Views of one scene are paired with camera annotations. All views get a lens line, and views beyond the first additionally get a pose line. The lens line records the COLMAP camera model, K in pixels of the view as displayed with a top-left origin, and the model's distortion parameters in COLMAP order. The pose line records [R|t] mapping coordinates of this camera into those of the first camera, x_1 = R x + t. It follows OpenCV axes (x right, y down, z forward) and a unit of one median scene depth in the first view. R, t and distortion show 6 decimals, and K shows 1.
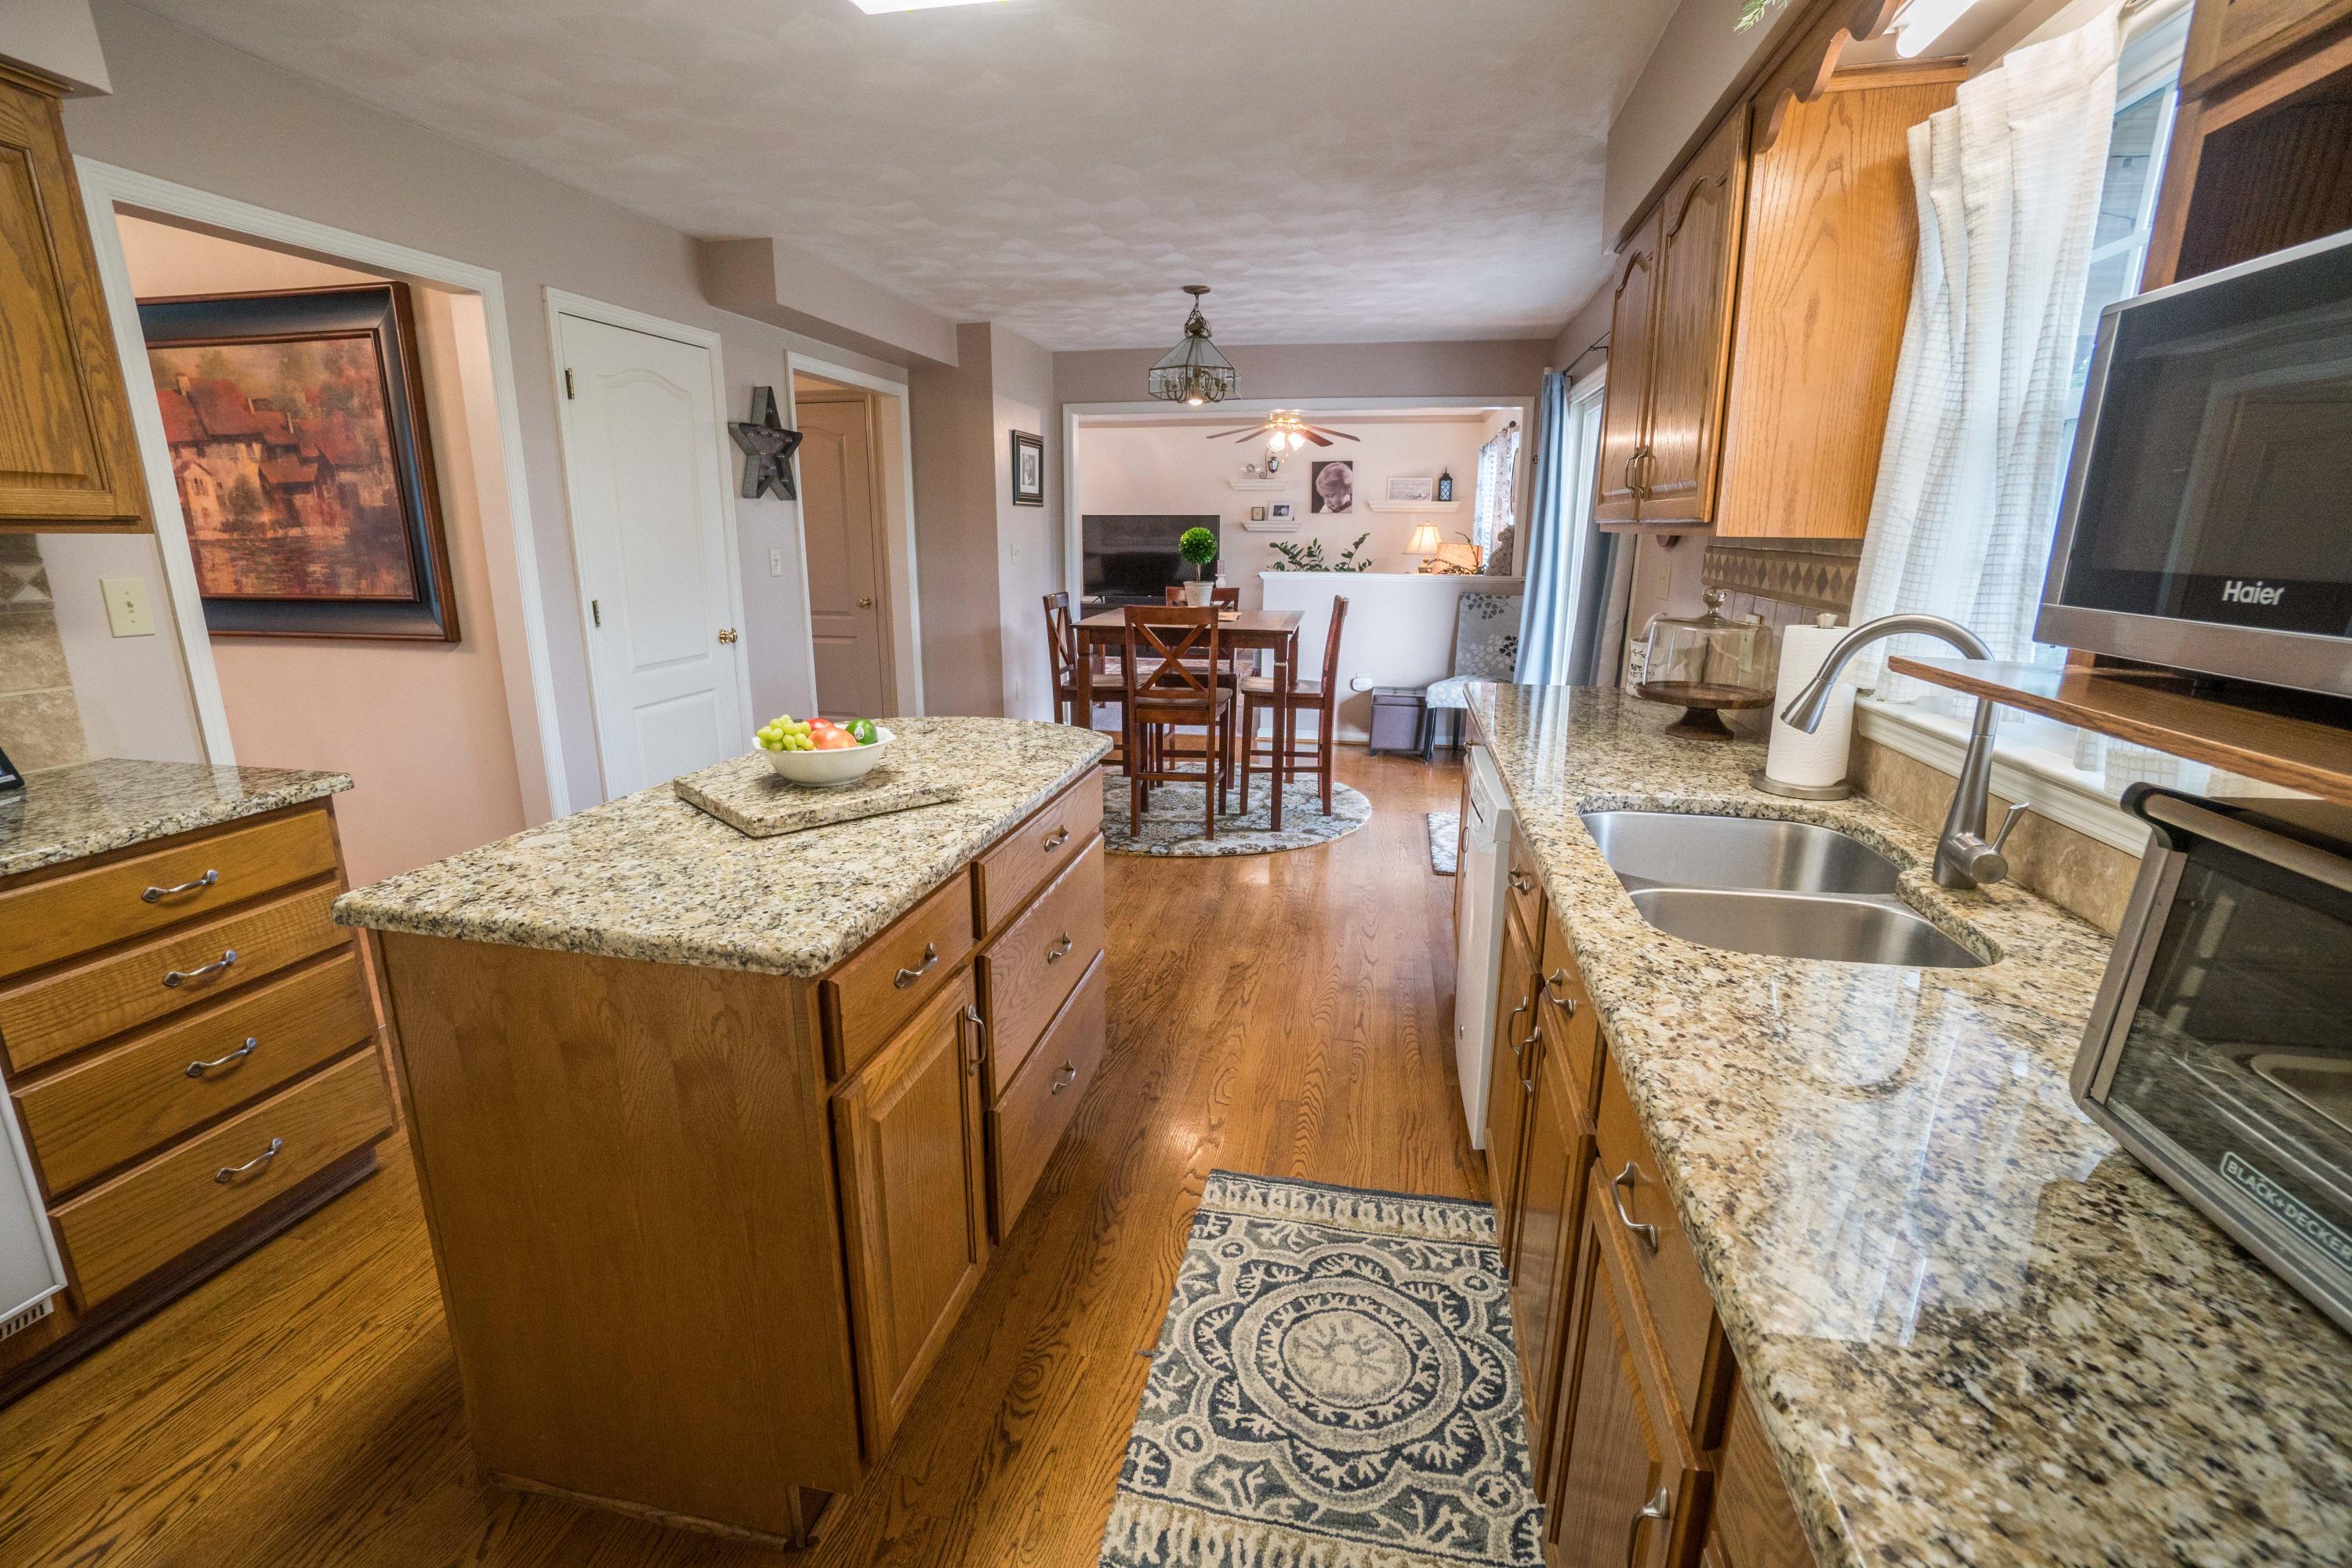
lens RADIAL K [[1034.7, 0, 1168.7], [0, 1034.7, 792.5], [0, 0, 1]] dist [-0.062300, 0.021479]
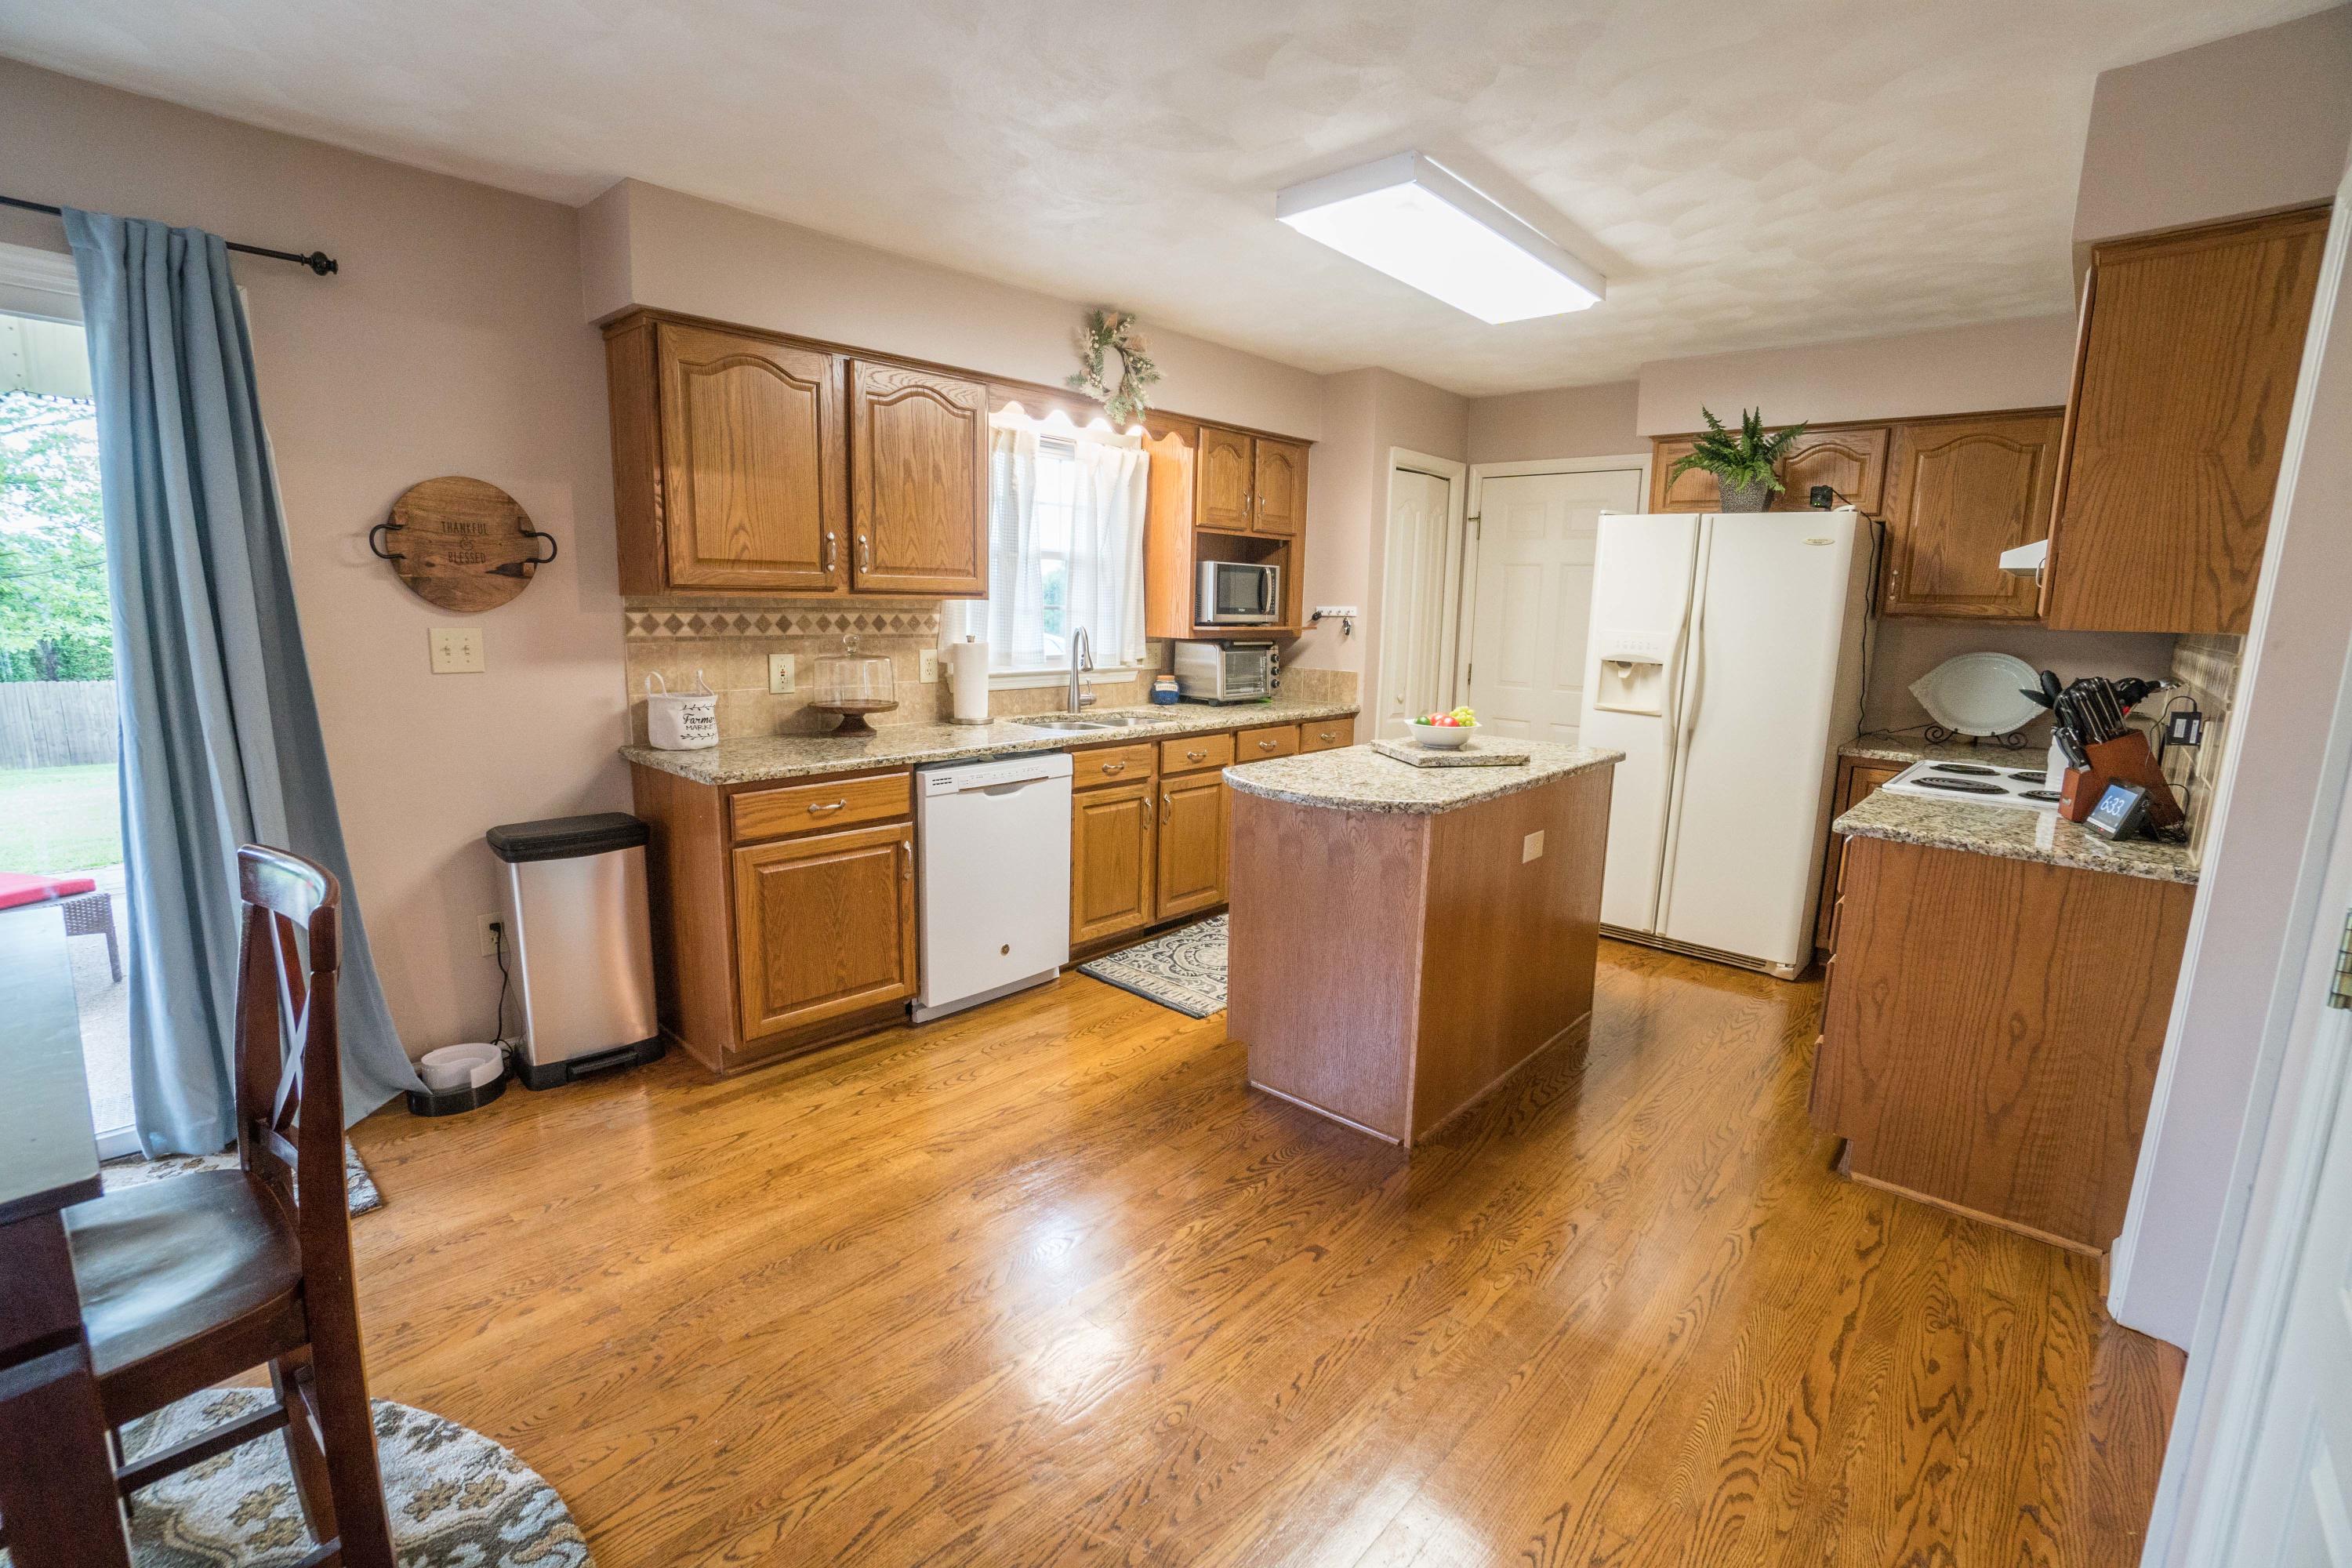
lens RADIAL K [[1034.7, 0, 1168.7], [0, 1034.7, 792.5], [0, 0, 1]] dist [-0.062300, 0.021479]
pose [[-0.858259, -0.116320, 0.499861, -0.744644], [0.103245, 0.914931, 0.390180, -0.623774], [-0.502725, 0.386484, -0.773239, 2.394565]]
